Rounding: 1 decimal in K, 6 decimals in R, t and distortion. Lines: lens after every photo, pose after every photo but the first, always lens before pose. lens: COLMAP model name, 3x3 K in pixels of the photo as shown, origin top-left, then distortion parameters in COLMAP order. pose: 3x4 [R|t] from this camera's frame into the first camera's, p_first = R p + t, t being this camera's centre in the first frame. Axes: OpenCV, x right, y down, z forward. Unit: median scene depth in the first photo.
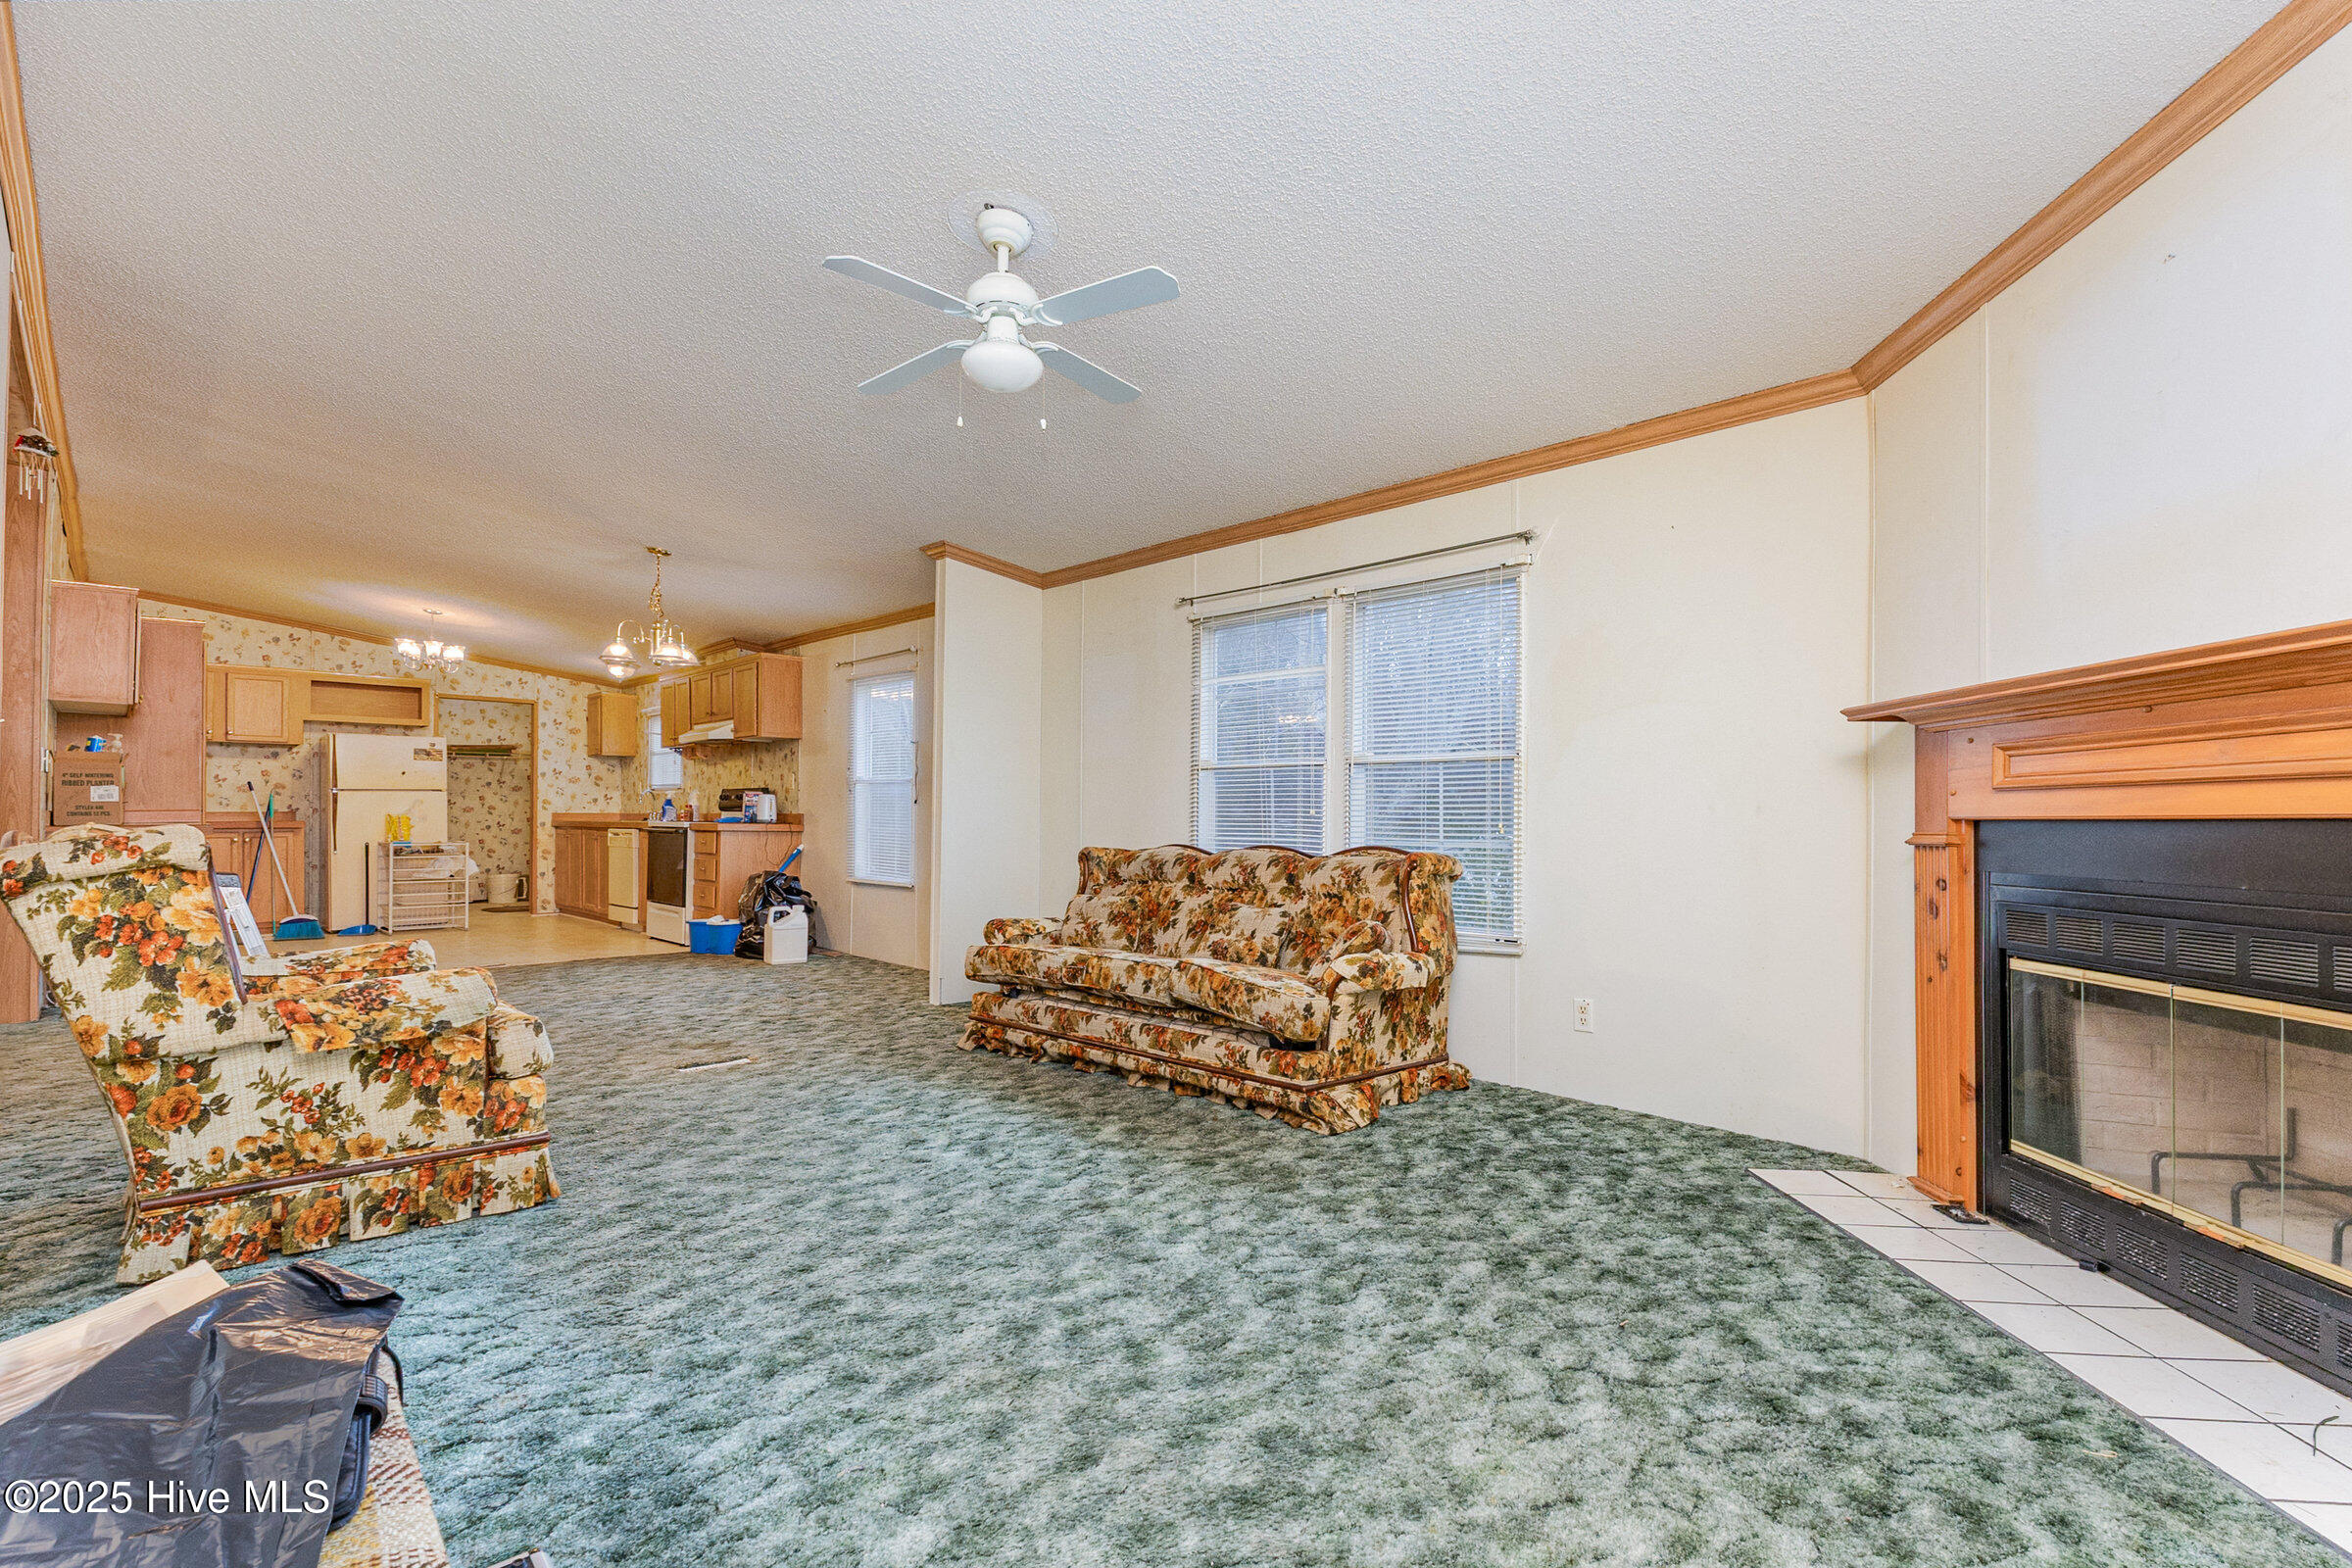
lens RADIAL K [[1084.7, 0, 1137.7], [0, 1084.7, 811.7], [0, 0, 1]] dist [0.026618, -0.000271]
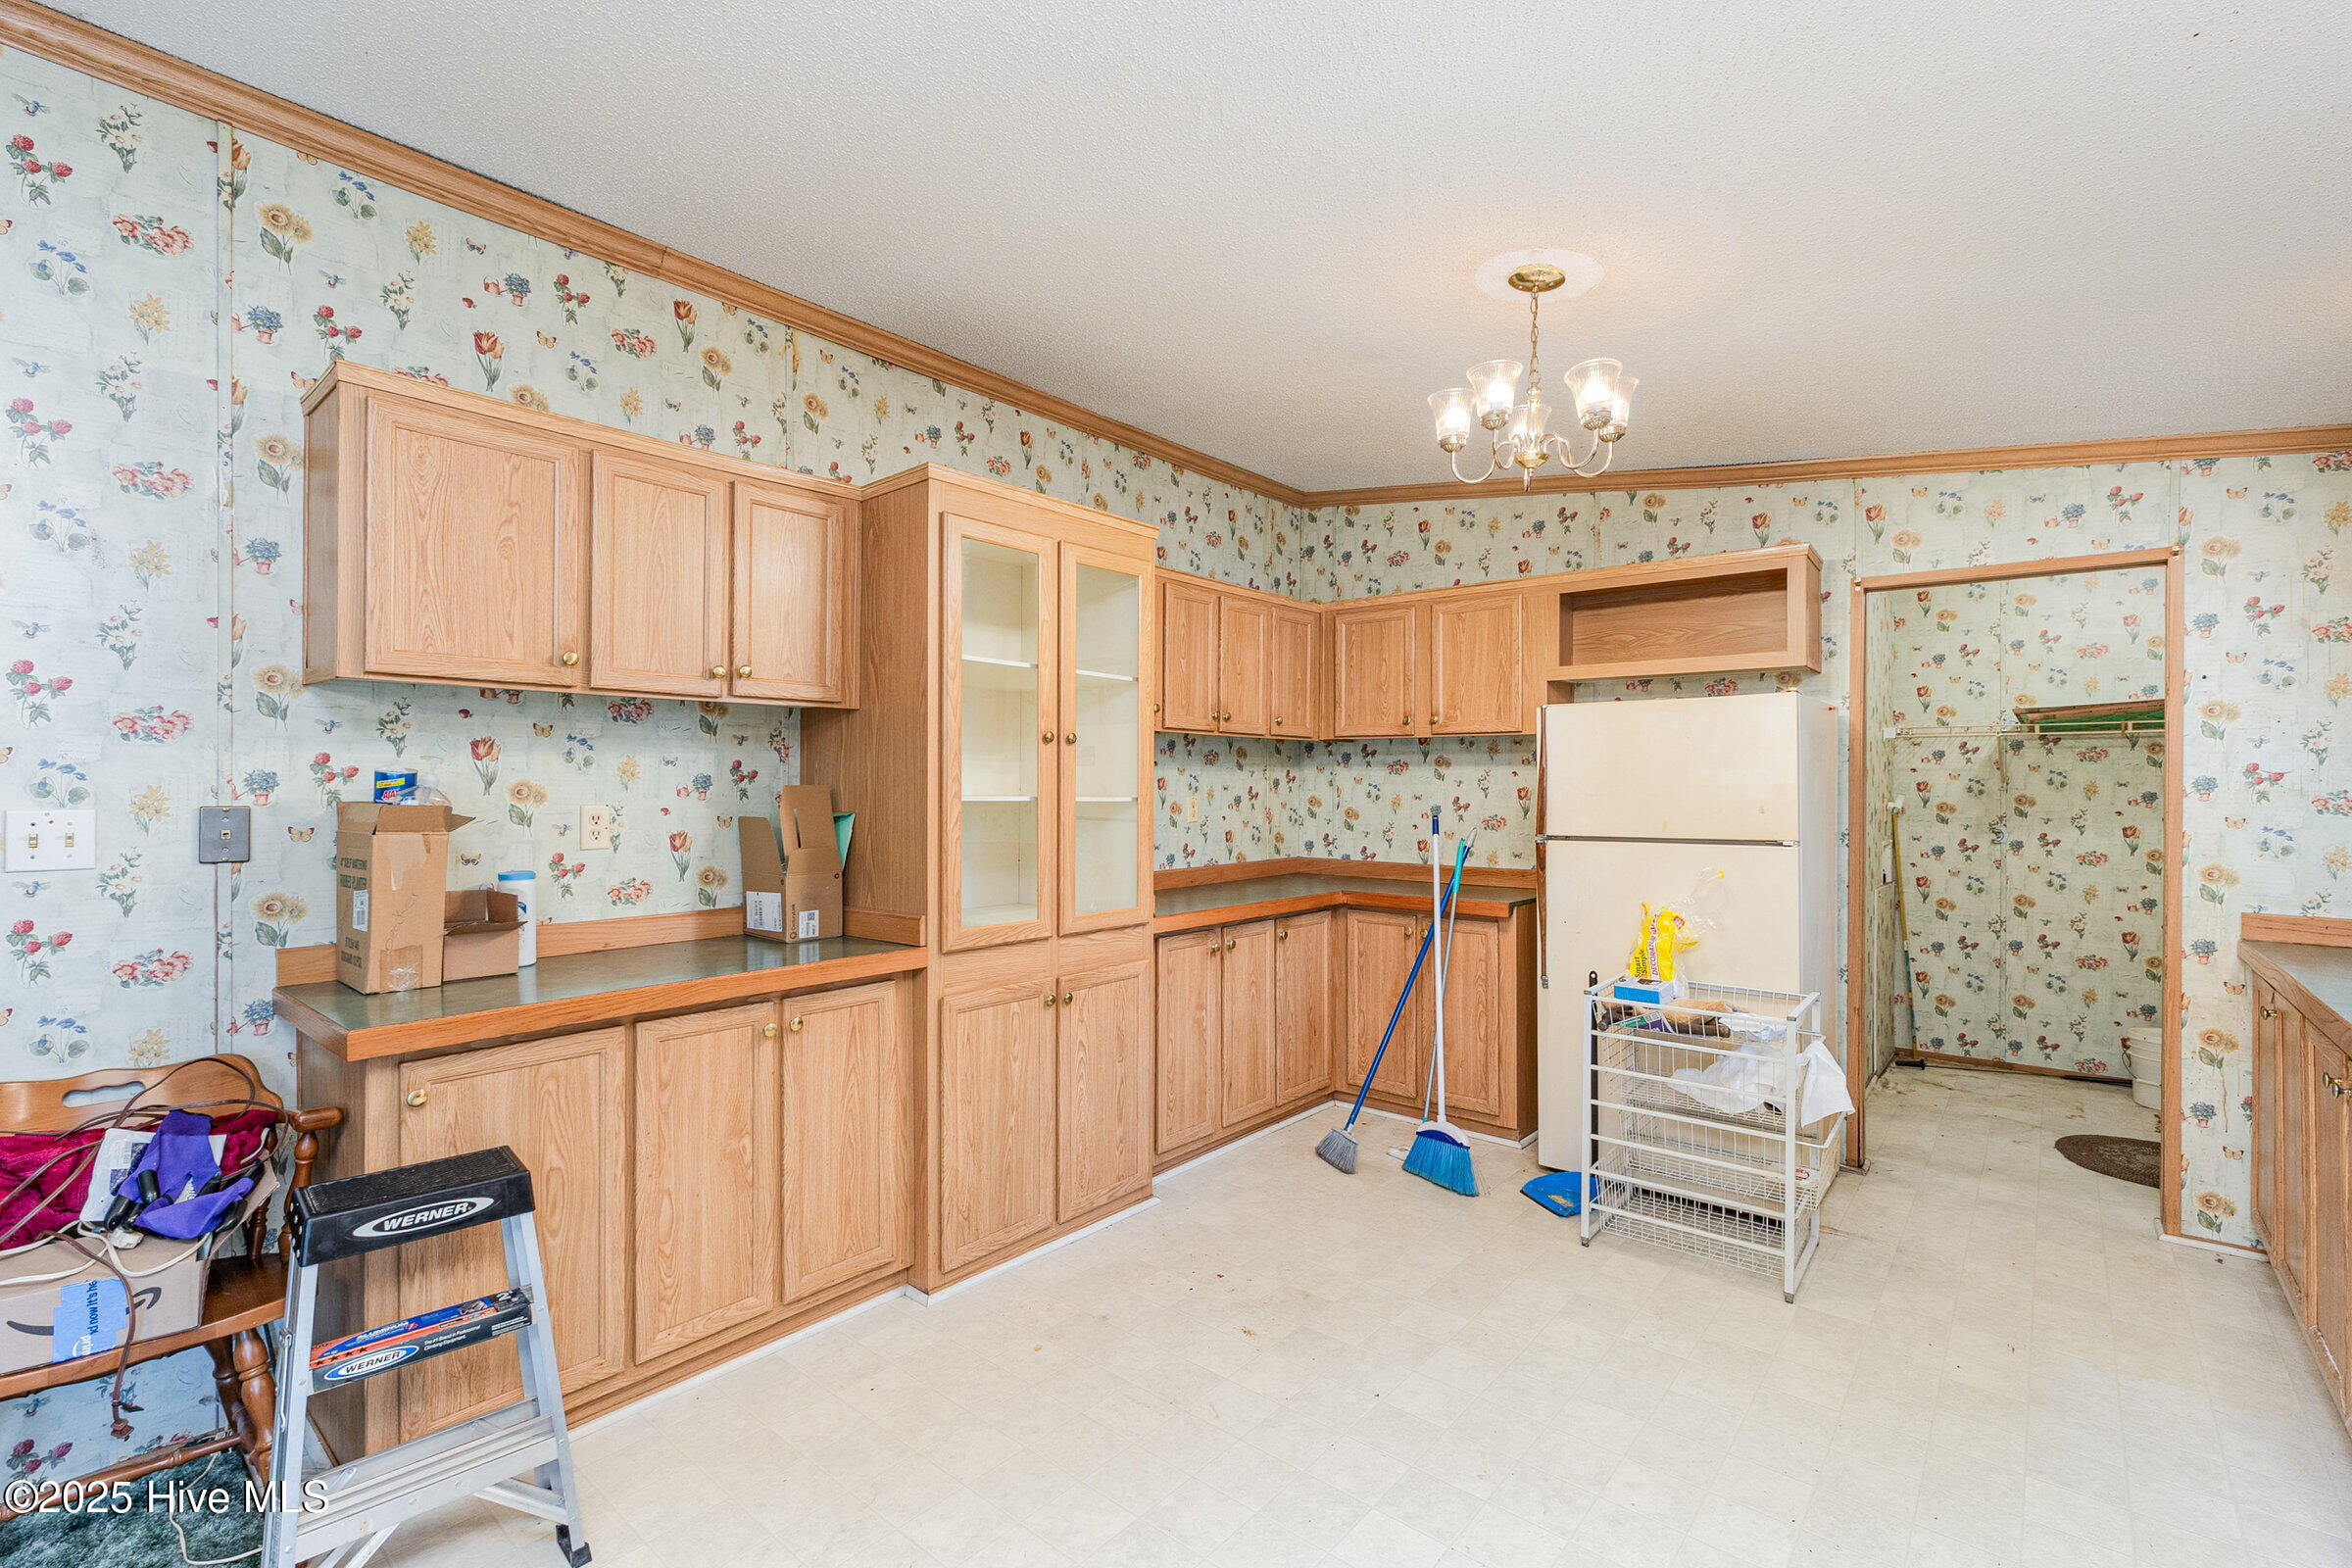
lens RADIAL K [[1033.3, 0, 1176.0], [0, 1033.3, 784.0], [0, 0, 1]] dist [-0.001643, -0.000303]
pose [[0.117478, 0.000872, -0.993075, -0.293491], [-0.002371, 0.999997, 0.000597, -0.034174], [0.993073, 0.002285, 0.117480, 0.685570]]
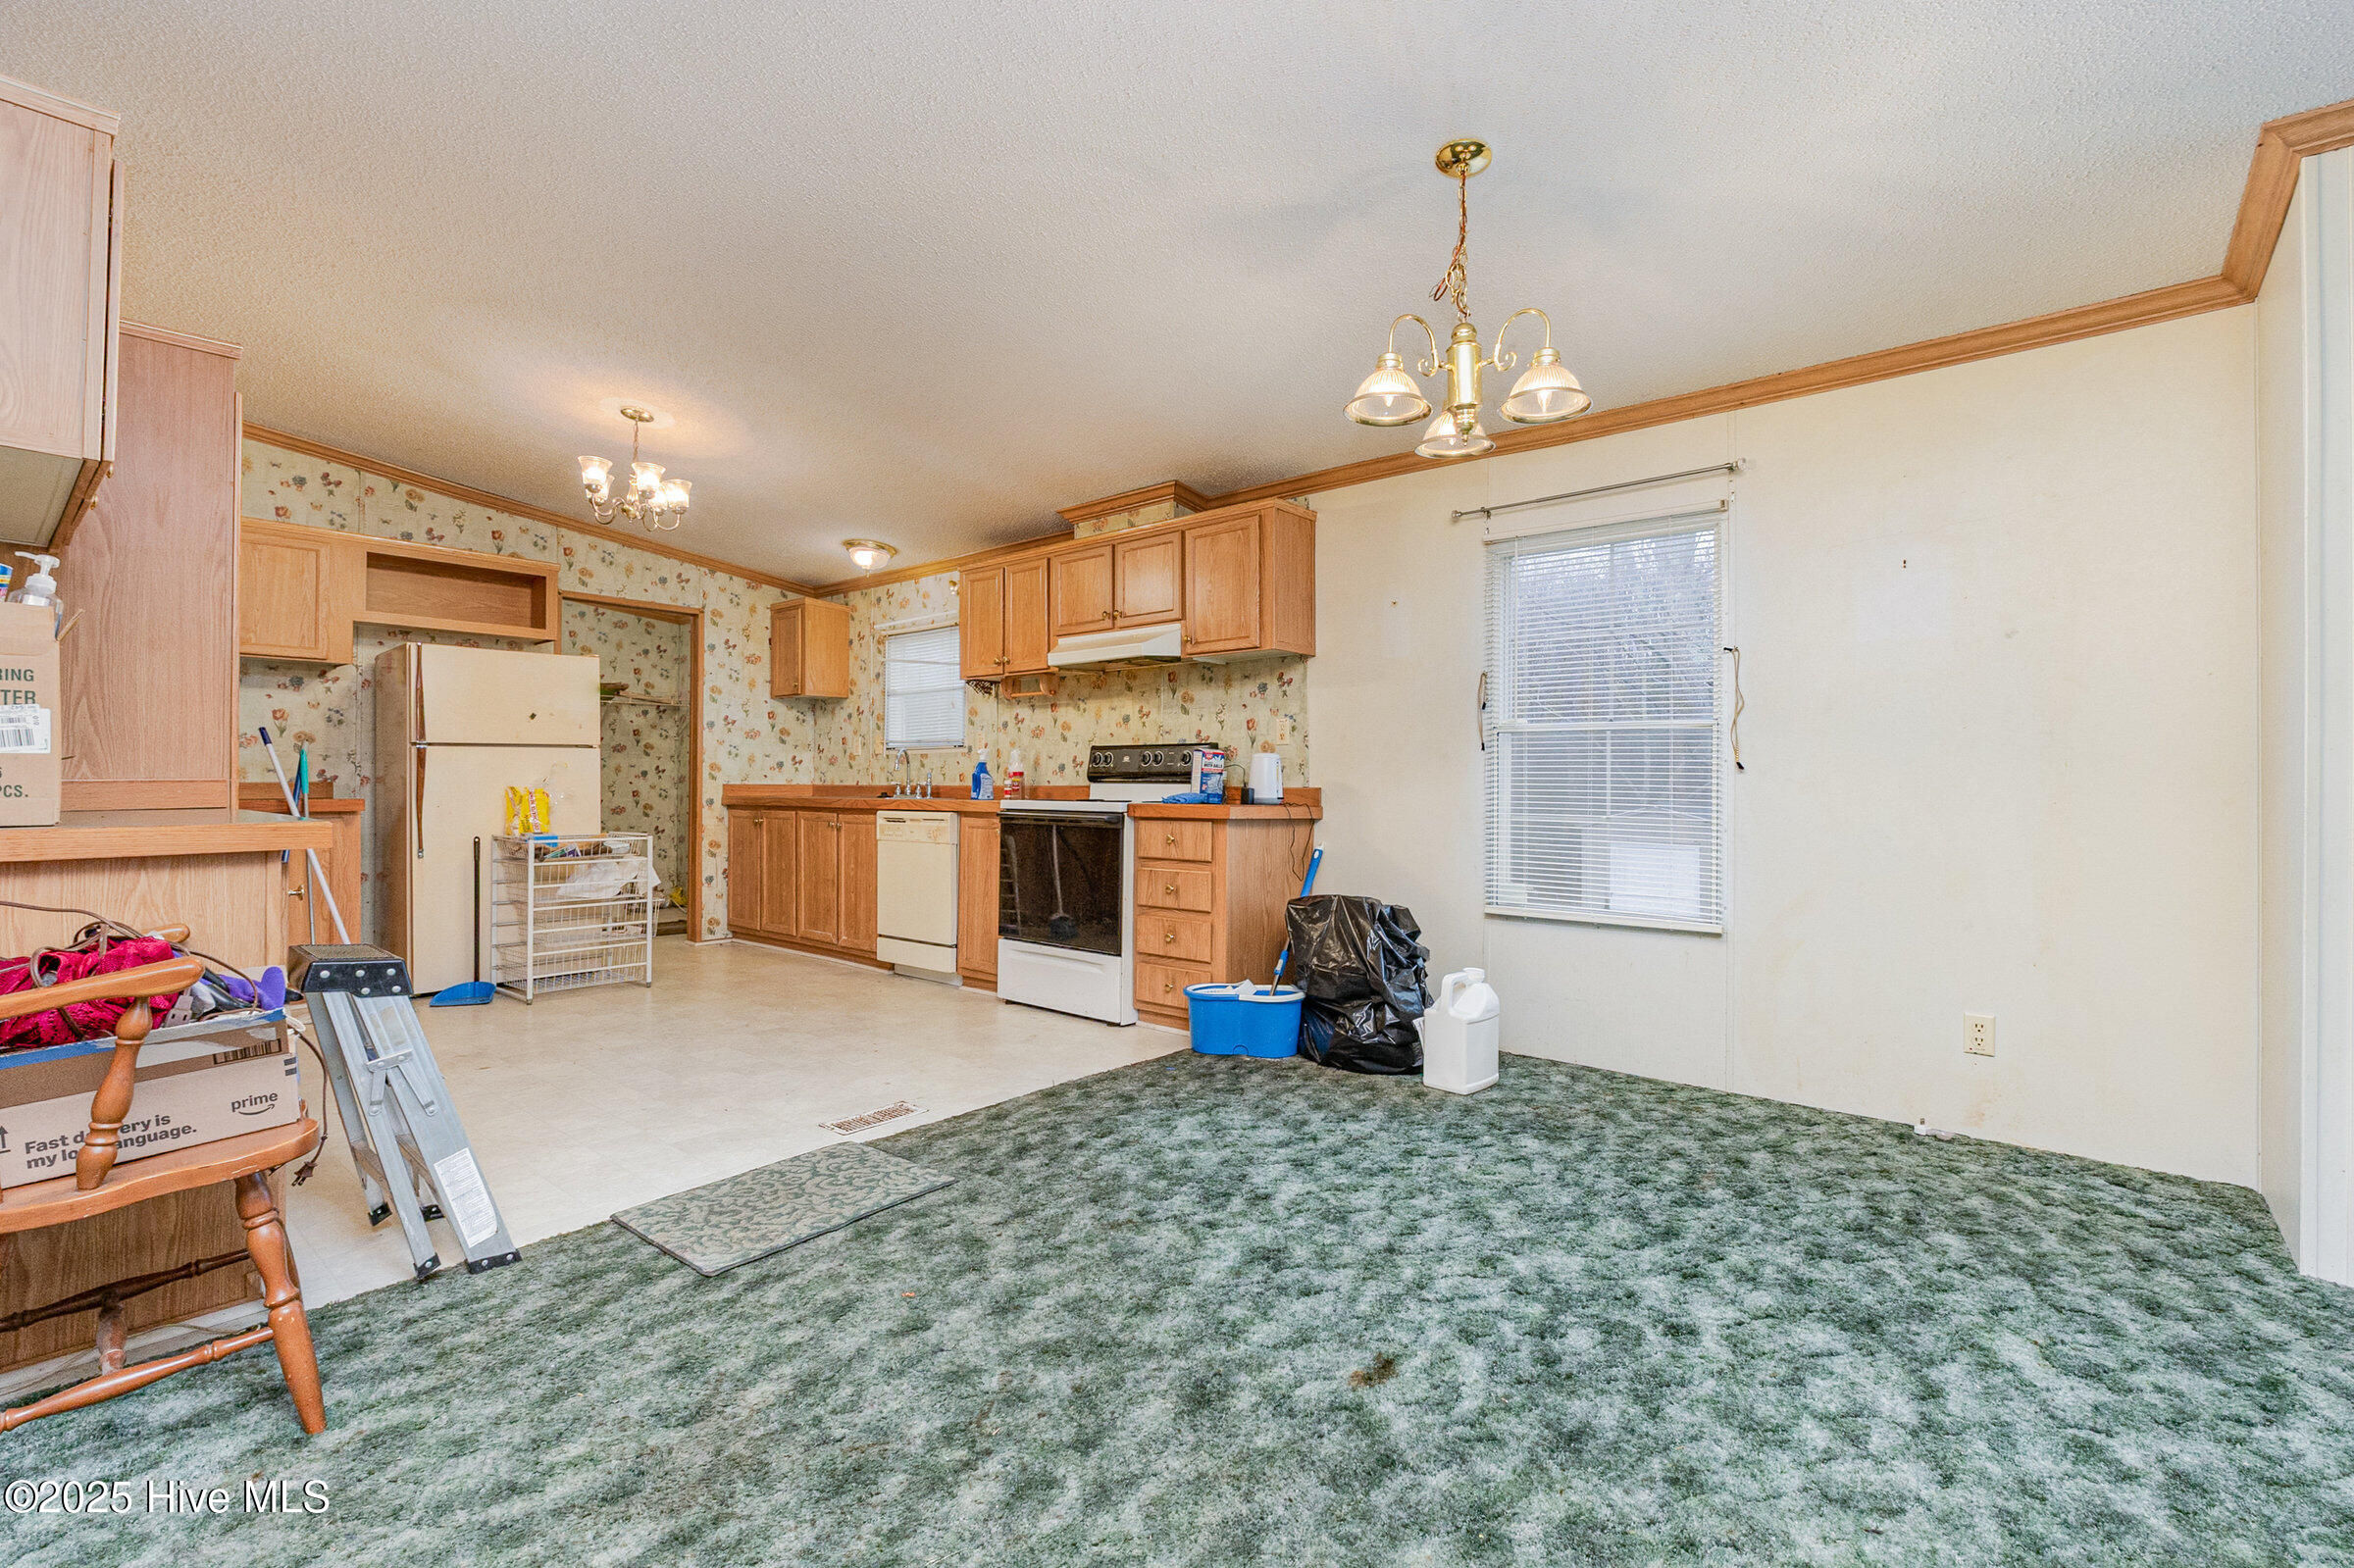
lens RADIAL K [[1034.1, 0, 1177.0], [0, 1034.1, 784.0], [0, 0, 1]] dist [-0.001643, -0.000303]
pose [[0.993497, 0.001221, 0.113855, -0.342407], [-0.001489, 0.999996, 0.002262, -0.000808], [-0.113851, -0.002417, 0.993495, 0.365241]]
